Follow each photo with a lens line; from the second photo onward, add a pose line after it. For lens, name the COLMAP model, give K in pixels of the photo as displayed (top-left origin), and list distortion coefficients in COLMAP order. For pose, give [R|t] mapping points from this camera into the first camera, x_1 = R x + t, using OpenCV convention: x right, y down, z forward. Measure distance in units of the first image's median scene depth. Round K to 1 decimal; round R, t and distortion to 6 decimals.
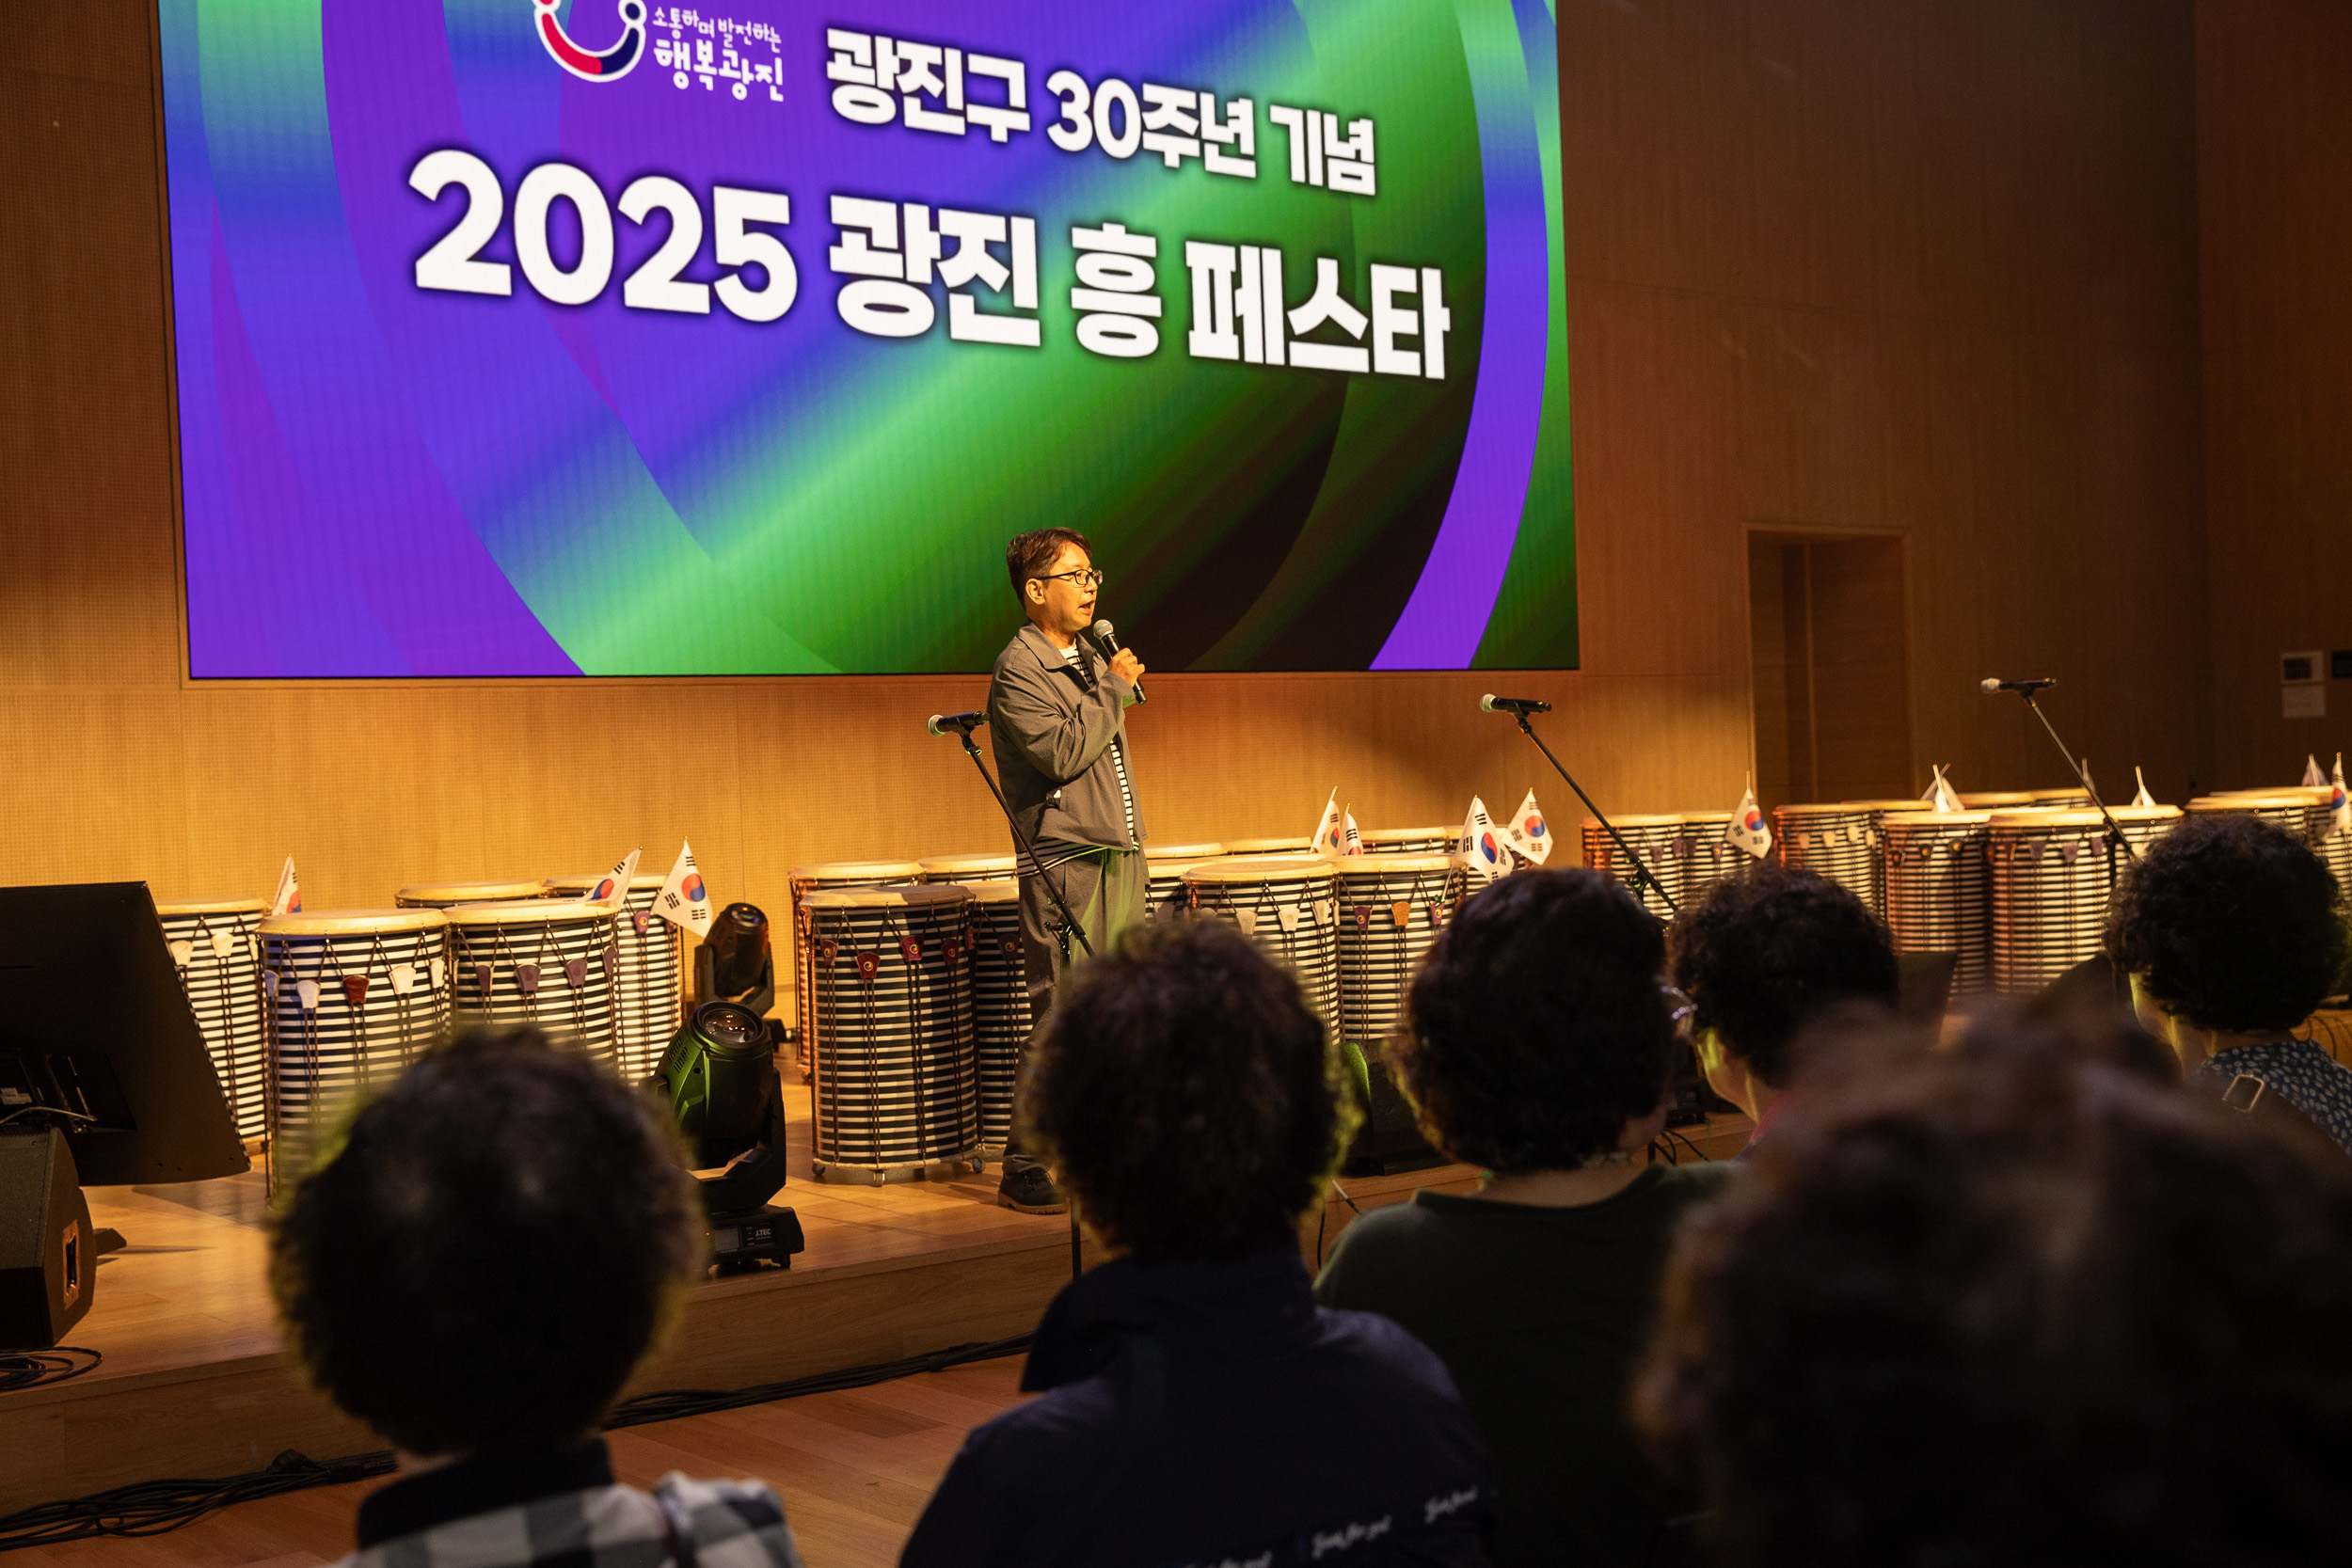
lens RADIAL K [[2647.1, 0, 1174.2], [0, 2647.1, 755.5], [0, 0, 1]] dist [0.043725, 0.000000]
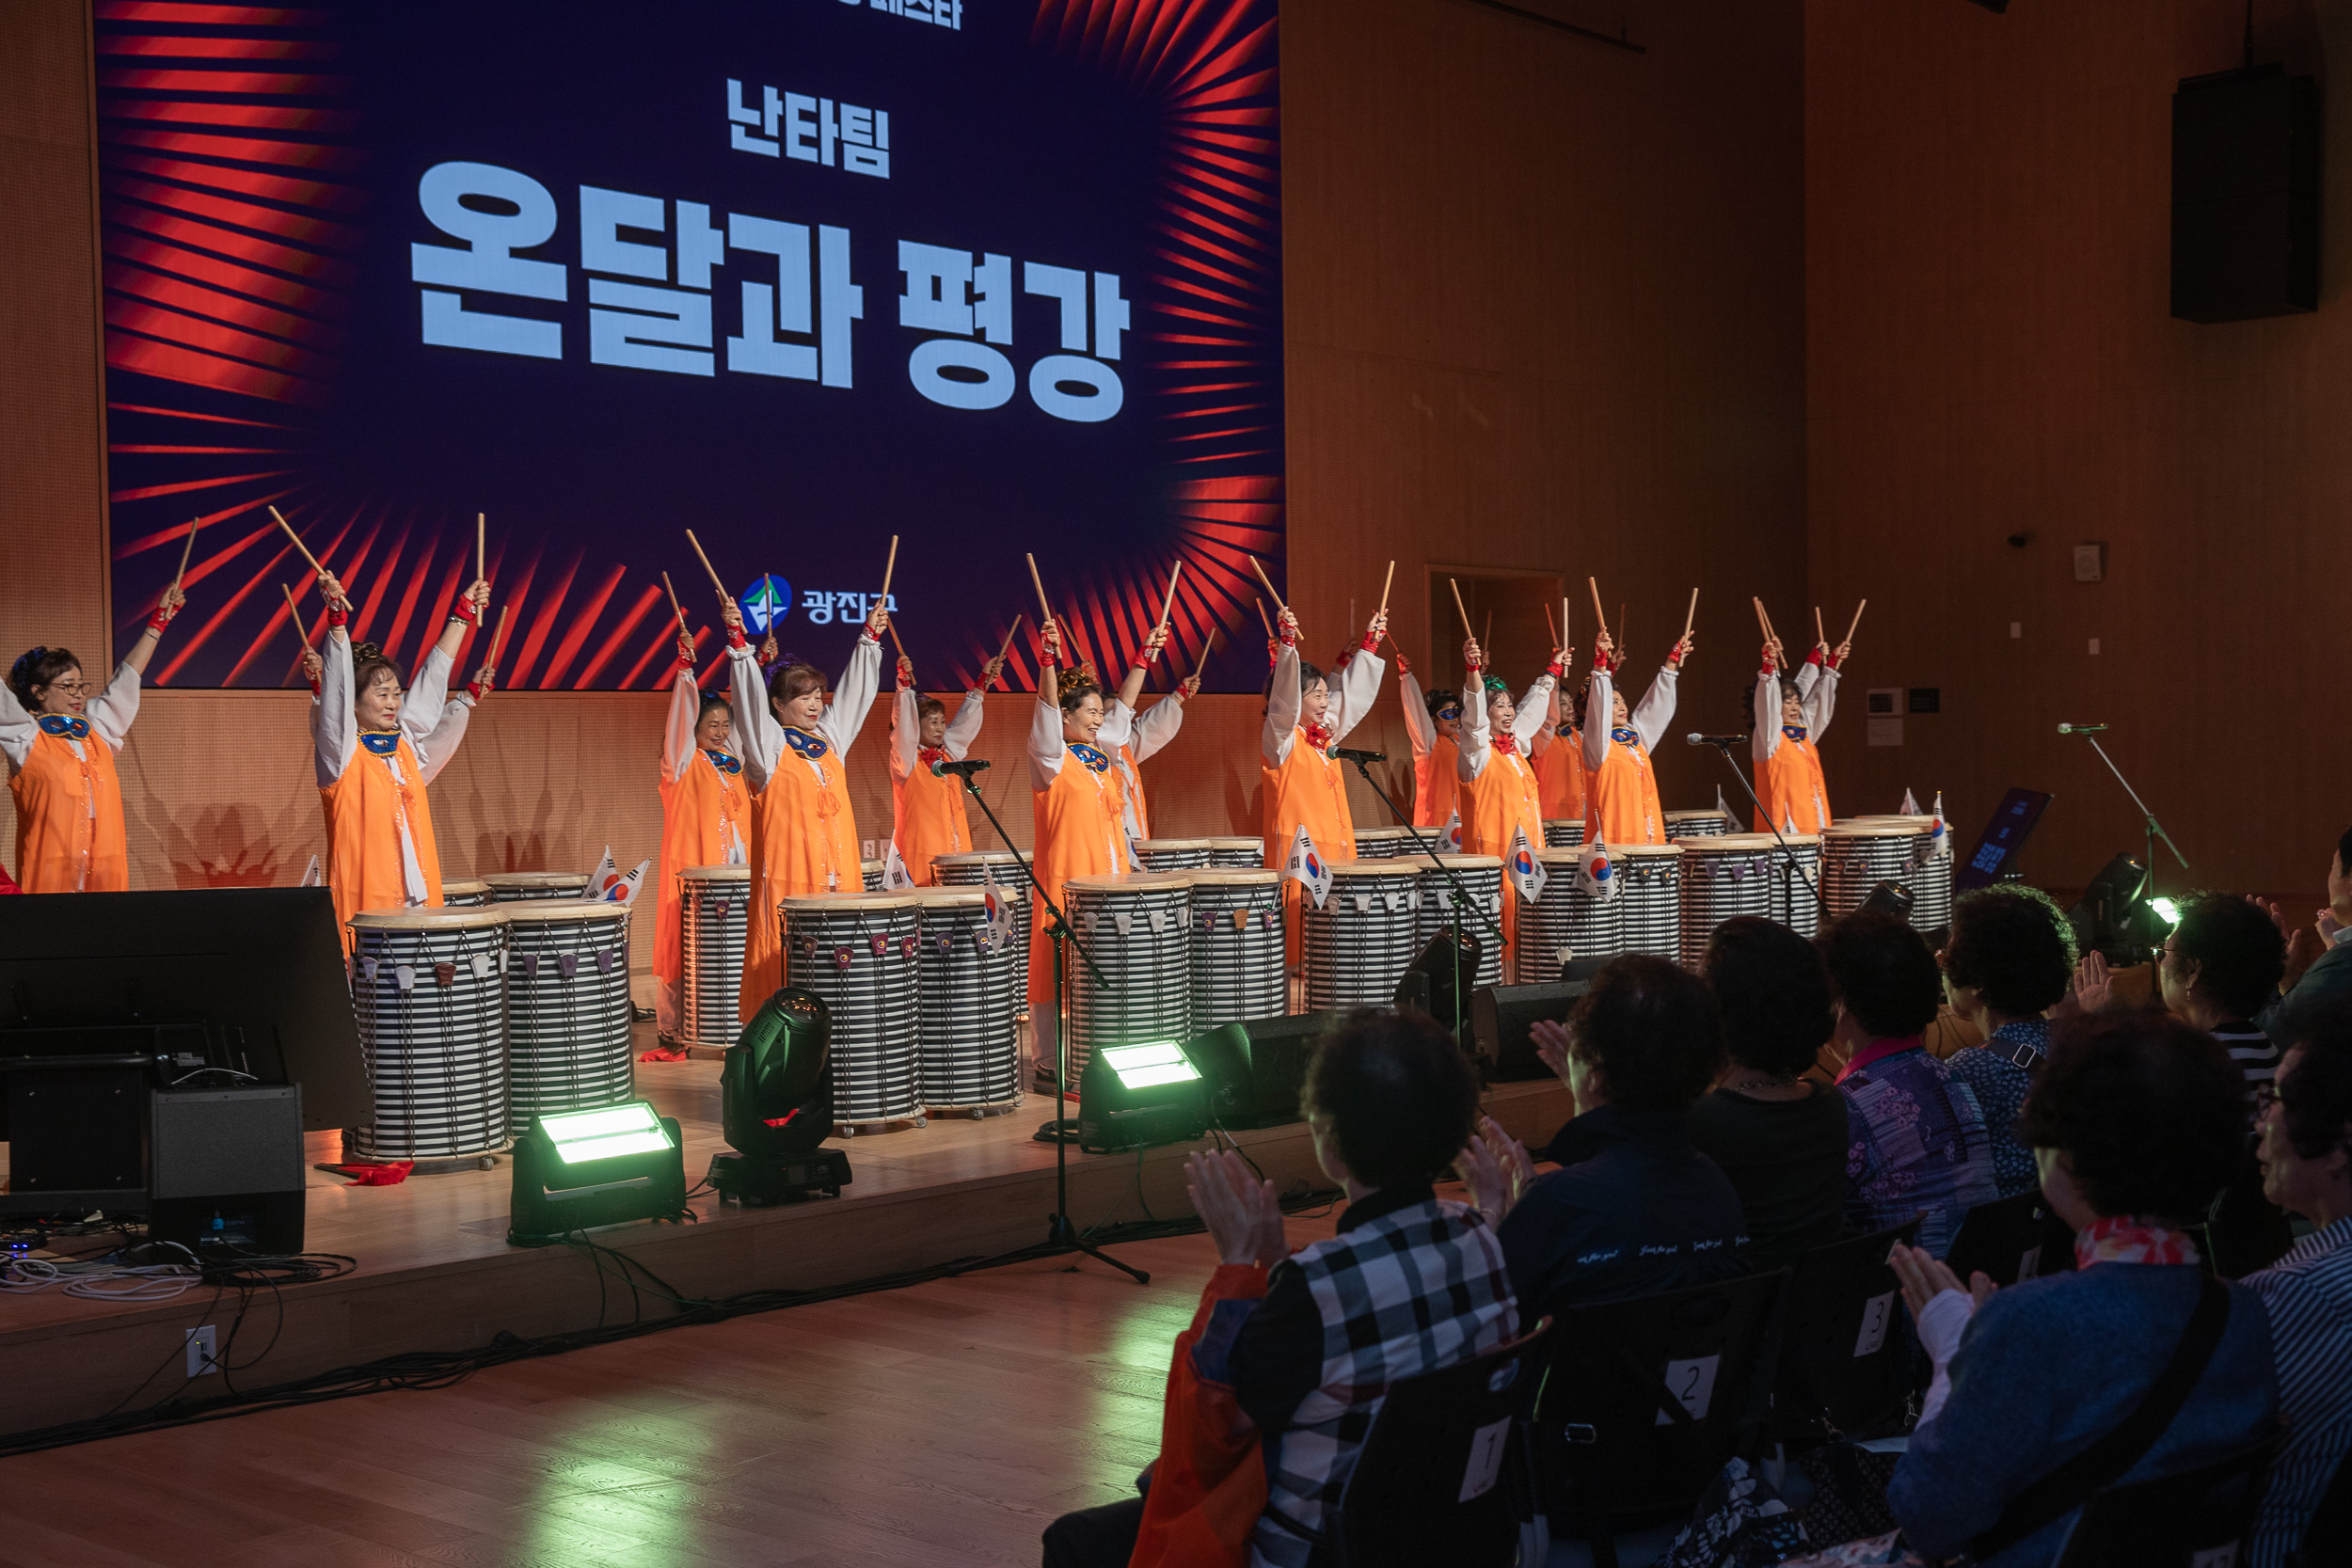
lens RADIAL K [[2647.1, 0, 1166.2], [0, 2647.1, 784.0], [0, 0, 1]] dist [0.043725, 0.000000]
pose [[0.988299, 0.021293, 0.151036, -0.133844], [-0.023864, 0.999599, 0.015232, -0.020258], [-0.150651, -0.018658, 0.988411, -0.200401]]
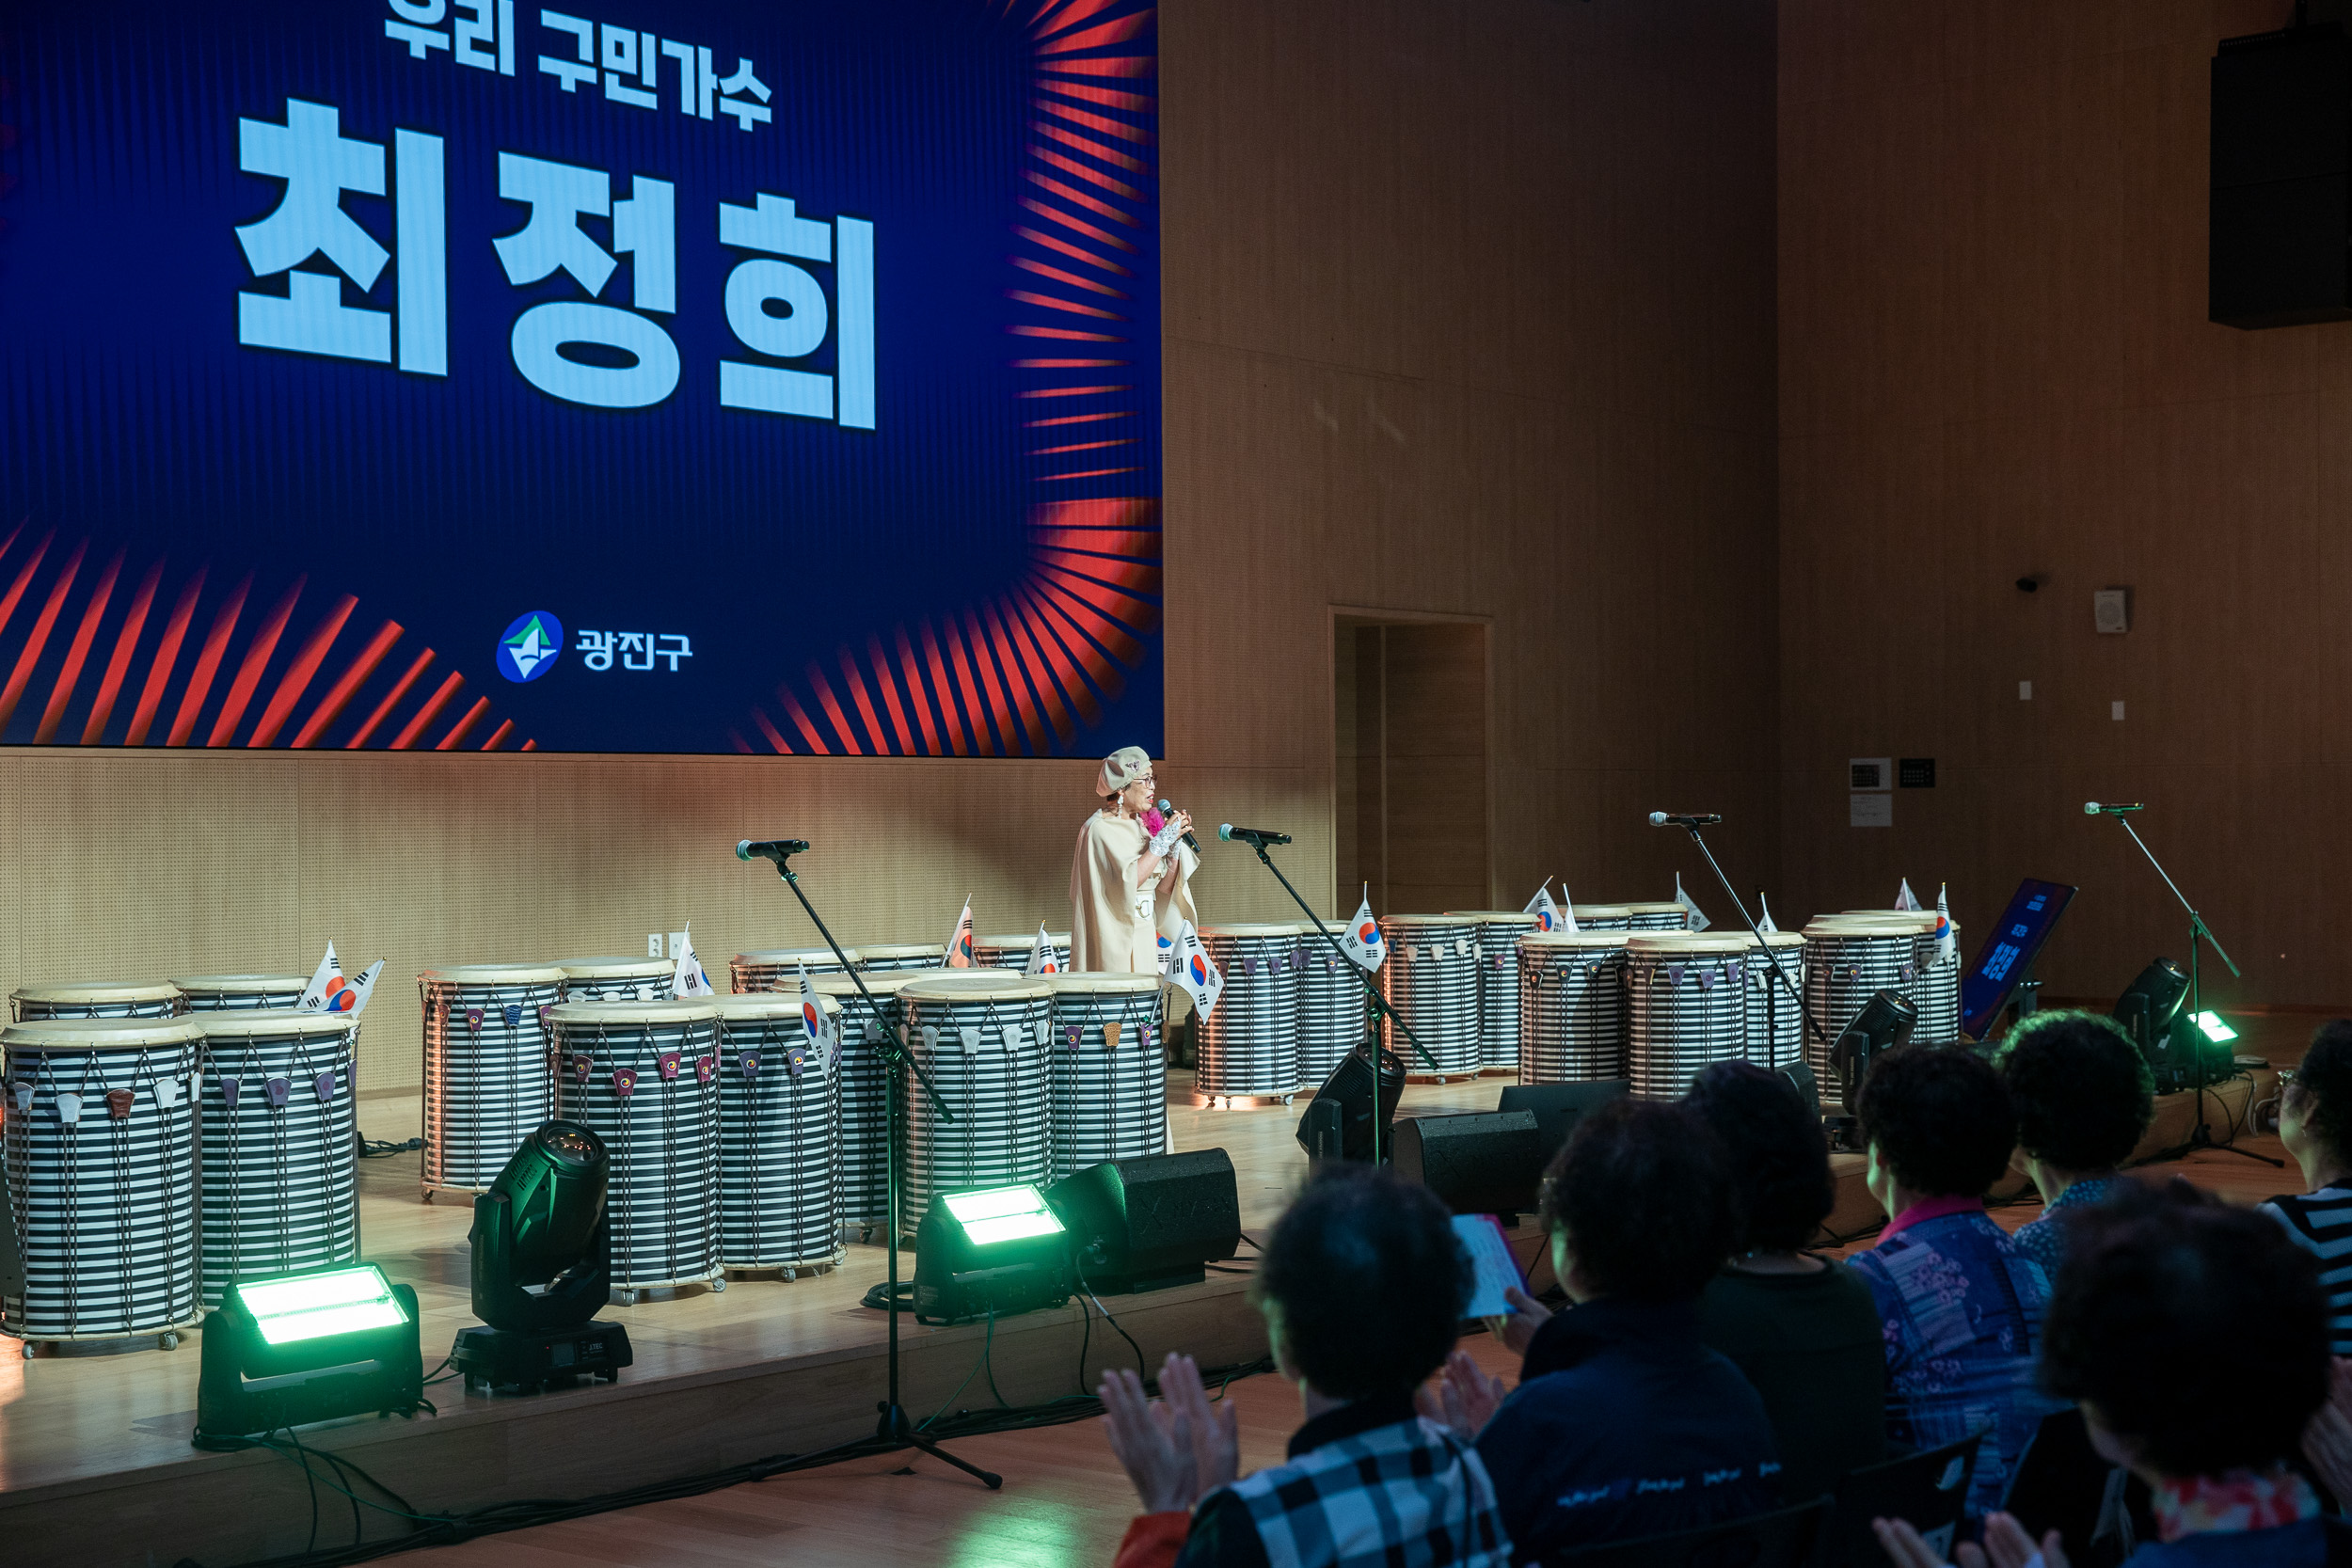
lens RADIAL K [[3157.9, 0, 1152.1], [0, 3157.9, 777.7], [0, 0, 1]] dist [0.096715, 0.000000]
pose [[0.980275, 0.032421, 0.194962, -0.135678], [-0.030253, 0.999443, -0.014087, -0.020846], [-0.195310, 0.007911, 0.980710, -0.176443]]
